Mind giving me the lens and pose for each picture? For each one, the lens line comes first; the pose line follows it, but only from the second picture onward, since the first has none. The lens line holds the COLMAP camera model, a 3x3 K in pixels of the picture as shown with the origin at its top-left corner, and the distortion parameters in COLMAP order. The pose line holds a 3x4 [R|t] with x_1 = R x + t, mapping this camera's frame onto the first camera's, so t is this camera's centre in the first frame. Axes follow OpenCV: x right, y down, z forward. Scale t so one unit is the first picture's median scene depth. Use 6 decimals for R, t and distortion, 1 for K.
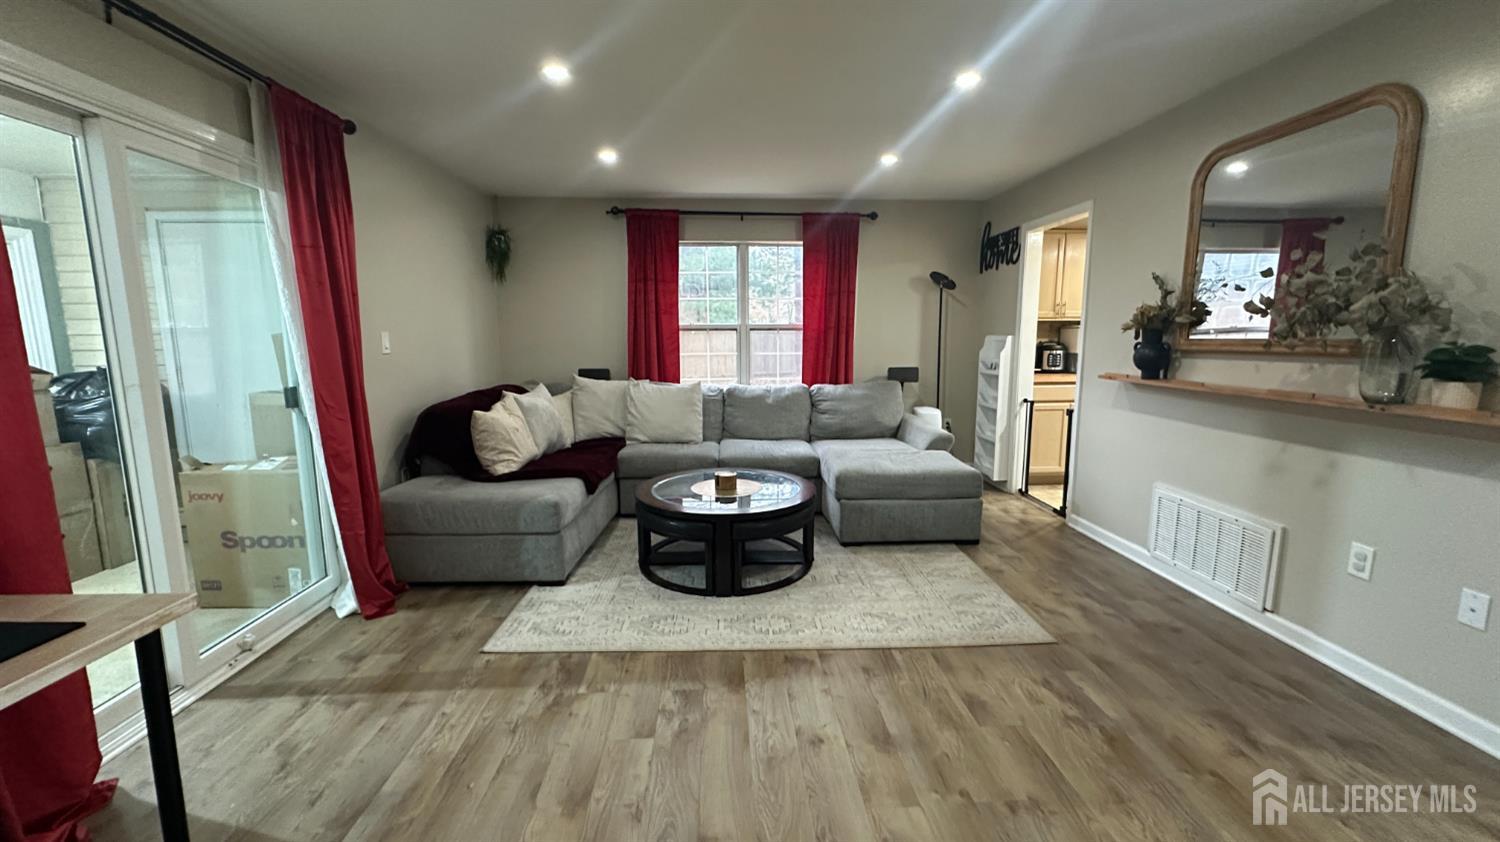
lens RADIAL K [[599.4, 0, 748.3], [0, 599.4, 418.4], [0, 0, 1]] dist [-0.003105, 0.000479]
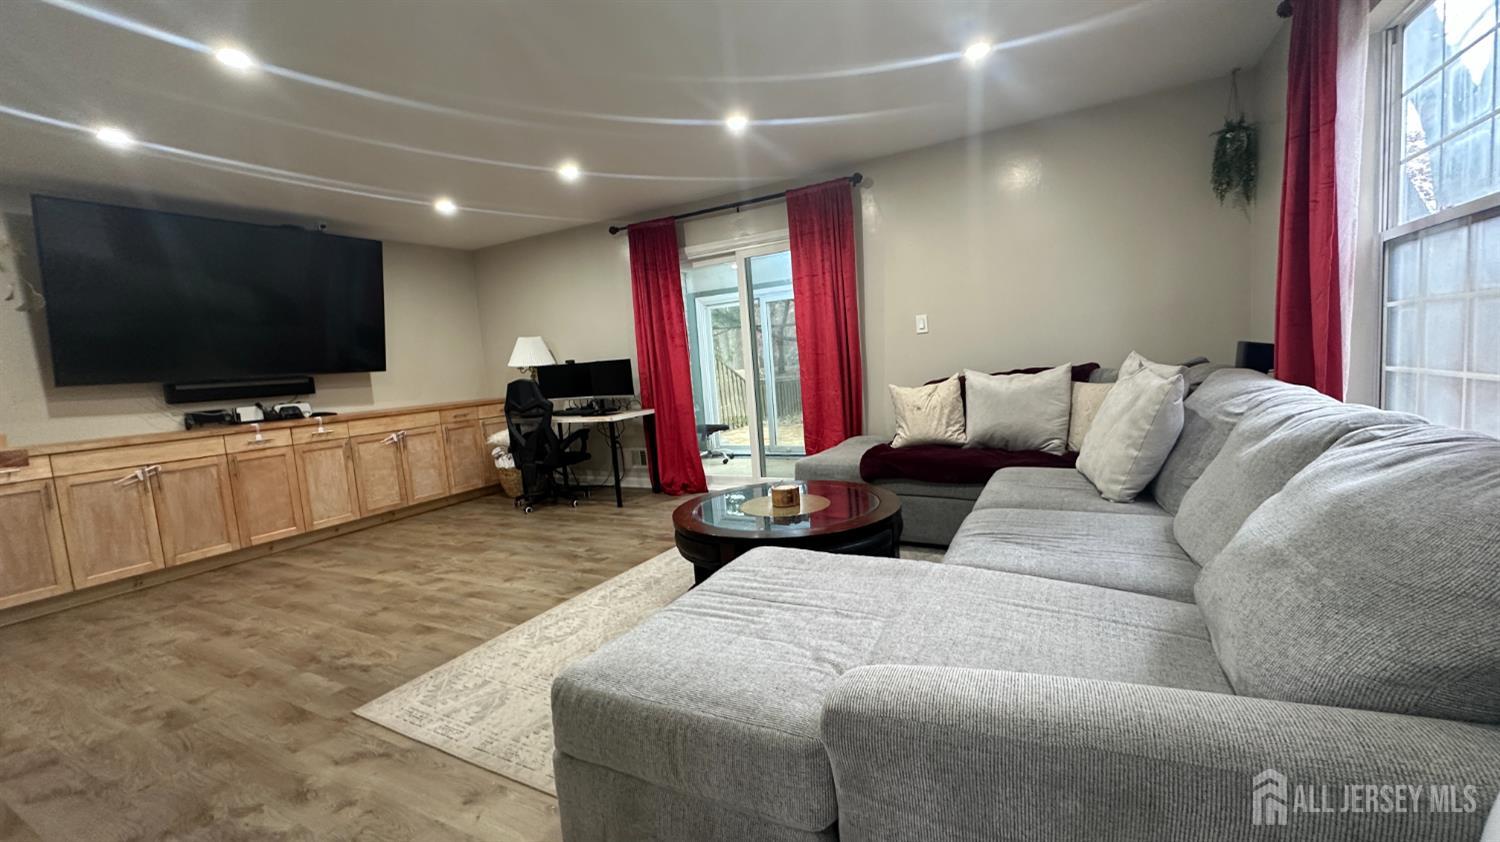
lens RADIAL K [[599.4, 0, 748.5], [0, 599.4, 420.1], [0, 0, 1]] dist [-0.003105, 0.000479]
pose [[-0.512181, 0.126857, -0.849458, 0.718591], [-0.042013, 0.984148, 0.172304, -0.143753], [0.857850, 0.123939, -0.498732, 1.482735]]
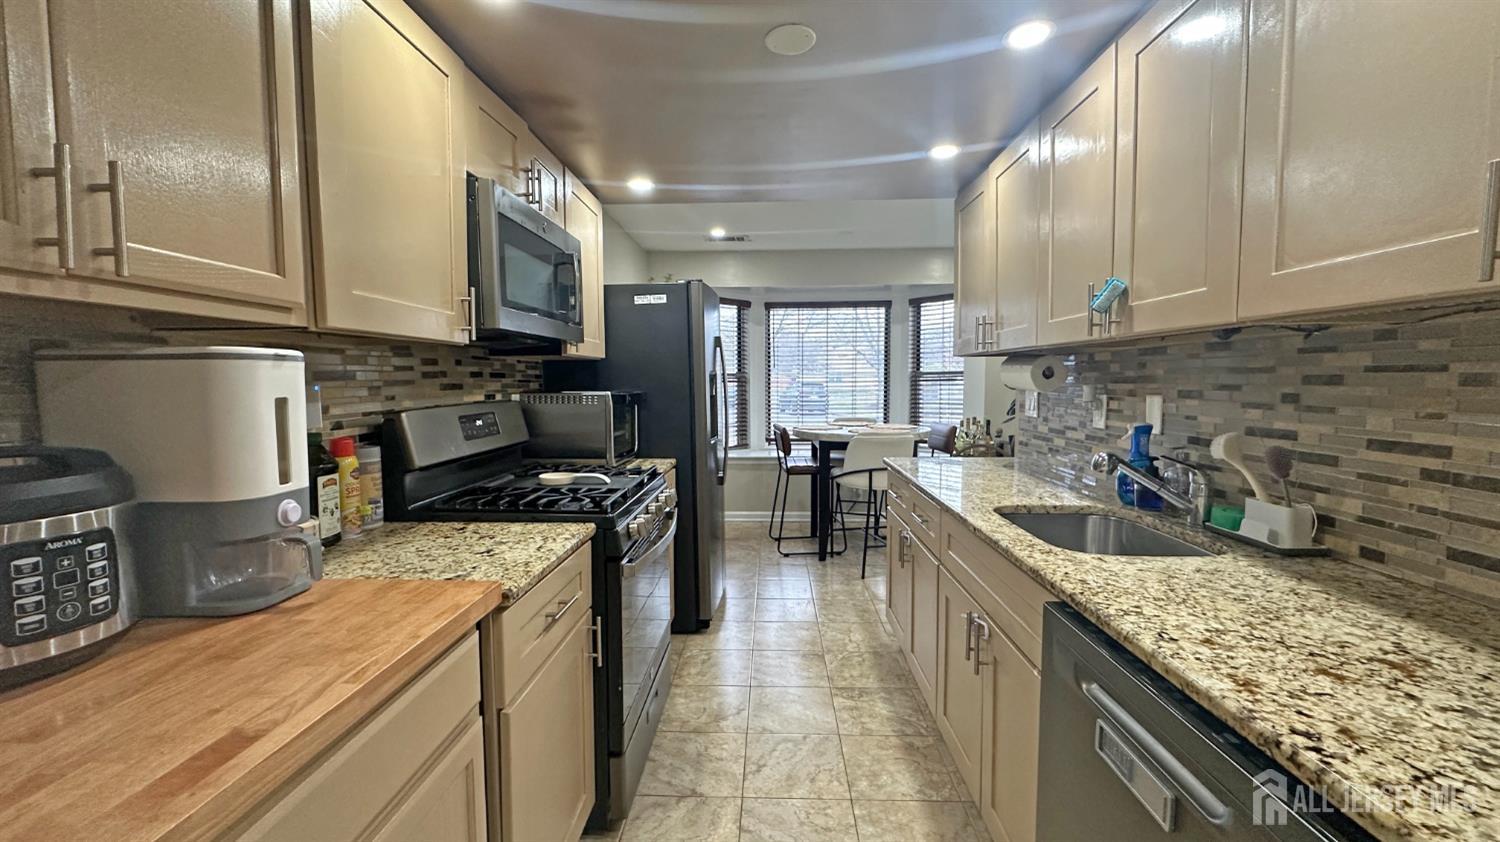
lens RADIAL K [[599.4, 0, 749.4], [0, 599.4, 418.1], [0, 0, 1]] dist [-0.003105, 0.000479]
pose [[0.092269, -0.058874, 0.993992, 0.667964], [0.144371, 0.988493, 0.045147, -0.202091], [-0.985212, 0.139337, 0.099707, 1.408487]]
